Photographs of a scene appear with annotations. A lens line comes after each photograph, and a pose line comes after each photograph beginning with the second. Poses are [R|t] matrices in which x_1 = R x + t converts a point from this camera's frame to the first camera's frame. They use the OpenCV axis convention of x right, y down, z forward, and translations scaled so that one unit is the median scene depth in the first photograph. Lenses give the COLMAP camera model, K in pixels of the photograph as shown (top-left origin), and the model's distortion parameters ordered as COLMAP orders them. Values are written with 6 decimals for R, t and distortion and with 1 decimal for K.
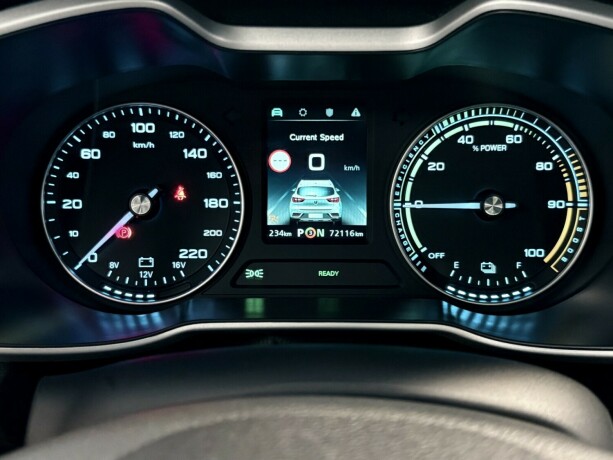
lens RADIAL K [[778.8, 0, 304.3], [0, 778.8, 228.7], [0, 0, 1]] dist [0.076998, 0.000000]
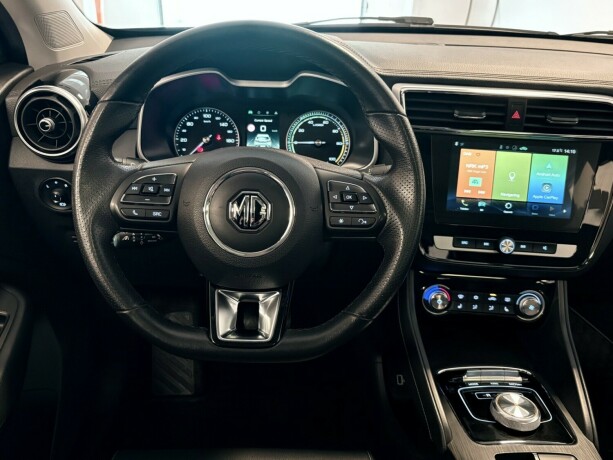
lens RADIAL K [[526.1, 0, 304.8], [0, 526.1, 227.6], [0, 0, 1]] dist [0.000881, -0.004225]
pose [[0.998656, 0.012627, 0.050271, 0.082354], [-0.010886, 0.999337, -0.034757, 0.382424], [-0.050676, 0.034163, 0.998131, -1.091124]]
